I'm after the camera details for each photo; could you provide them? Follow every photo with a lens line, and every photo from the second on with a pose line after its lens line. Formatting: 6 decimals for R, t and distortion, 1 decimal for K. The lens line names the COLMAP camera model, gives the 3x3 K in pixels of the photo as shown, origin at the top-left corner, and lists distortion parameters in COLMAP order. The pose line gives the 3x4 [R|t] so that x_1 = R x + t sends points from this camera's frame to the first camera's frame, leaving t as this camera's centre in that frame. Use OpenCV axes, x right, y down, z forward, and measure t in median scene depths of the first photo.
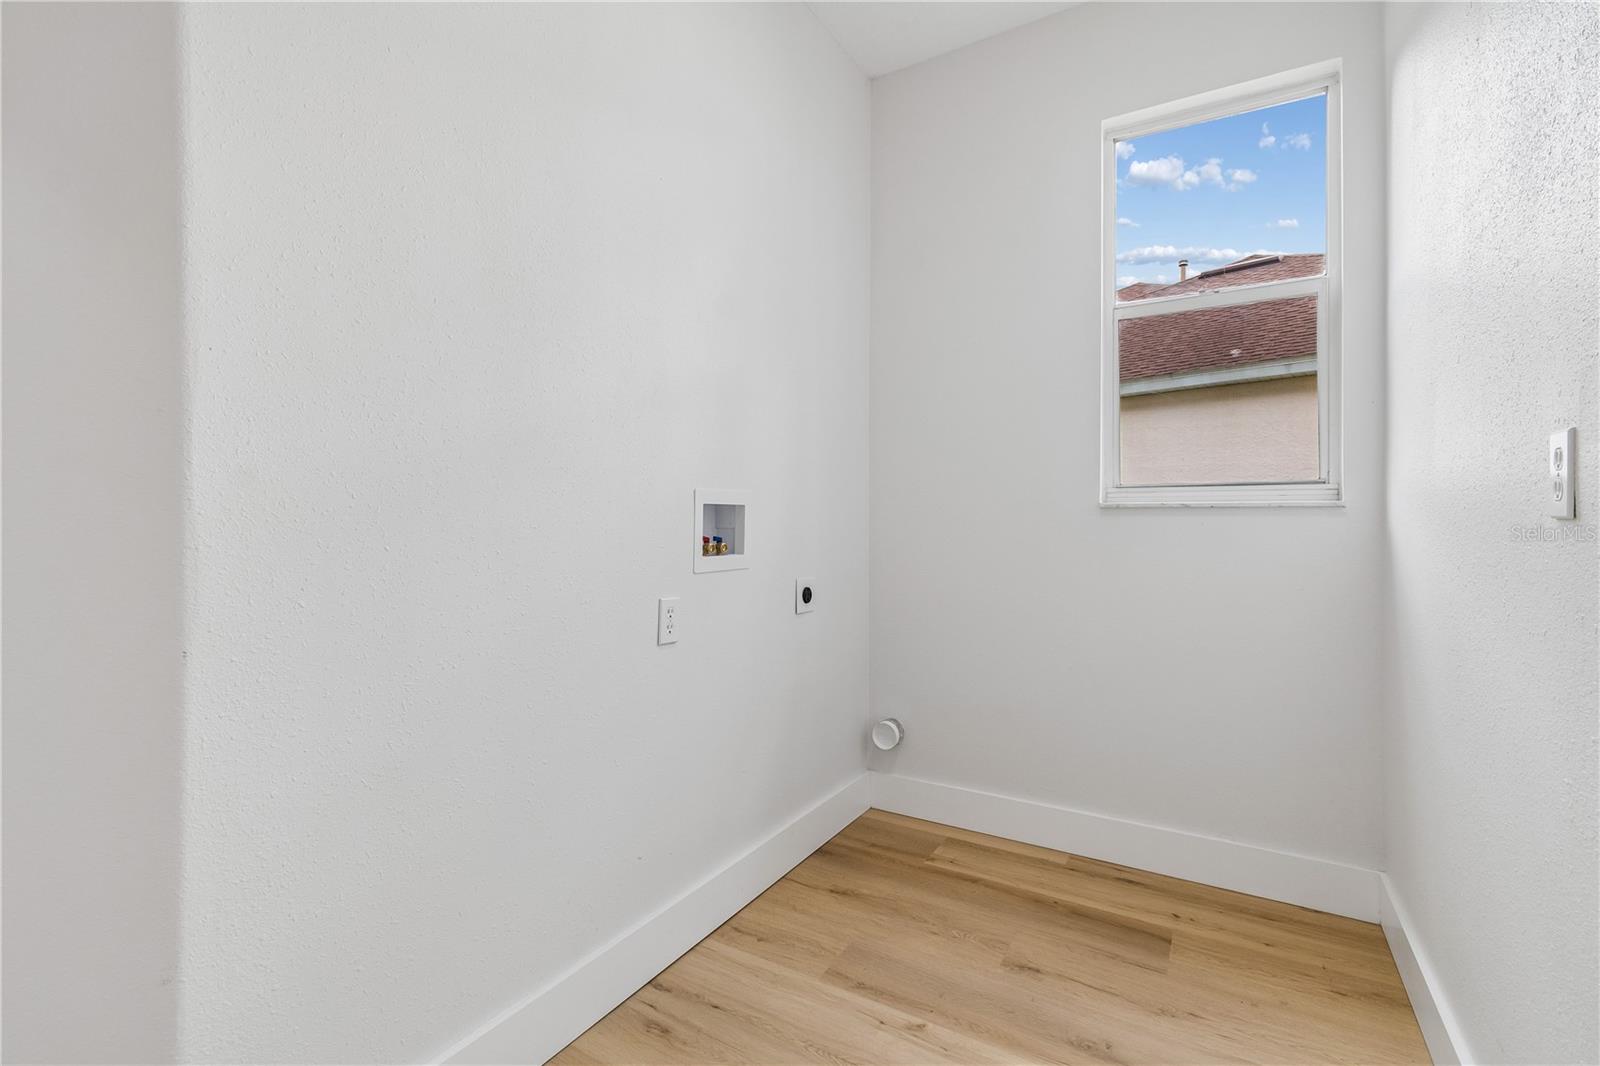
lens RADIAL K [[708.5, 0, 807.6], [0, 708.5, 524.9], [0, 0, 1]] dist [0.004145, -0.001345]
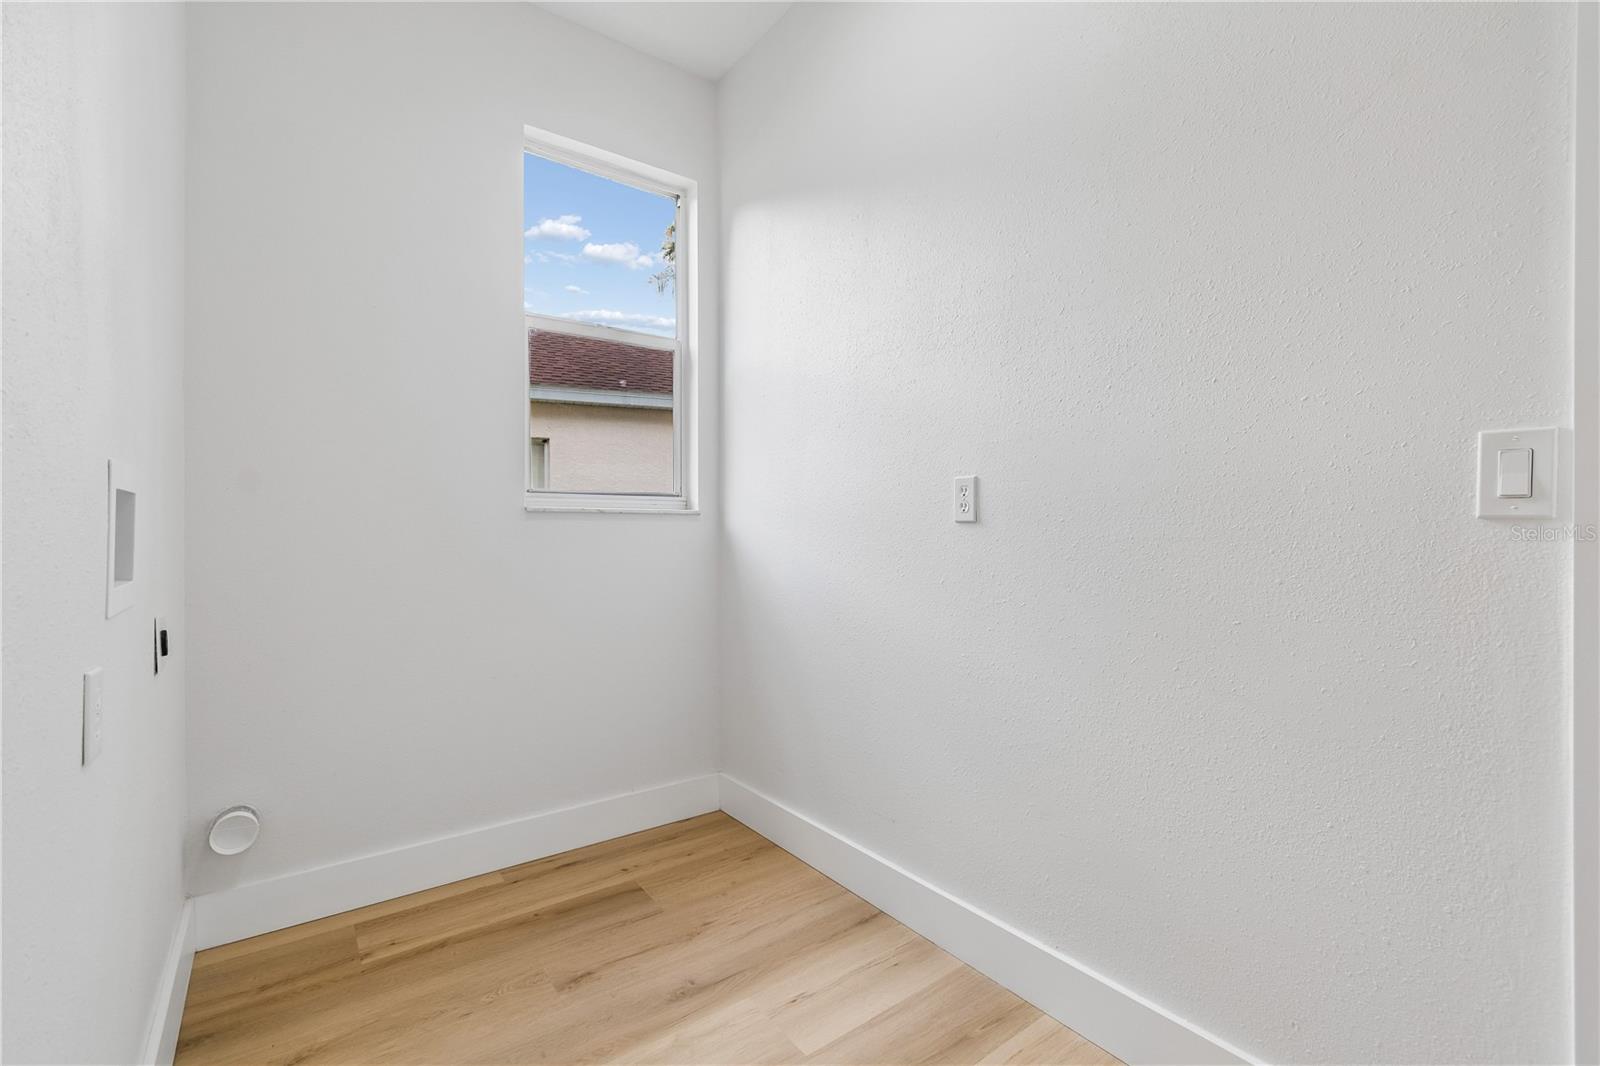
lens RADIAL K [[708.5, 0, 807.0], [0, 708.5, 530.5], [0, 0, 1]] dist [0.004145, -0.001345]
pose [[0.382596, -0.005653, 0.923898, -0.393766], [0.001115, 0.999983, 0.005657, -0.001935], [-0.923915, -0.001134, 0.382596, 0.272942]]
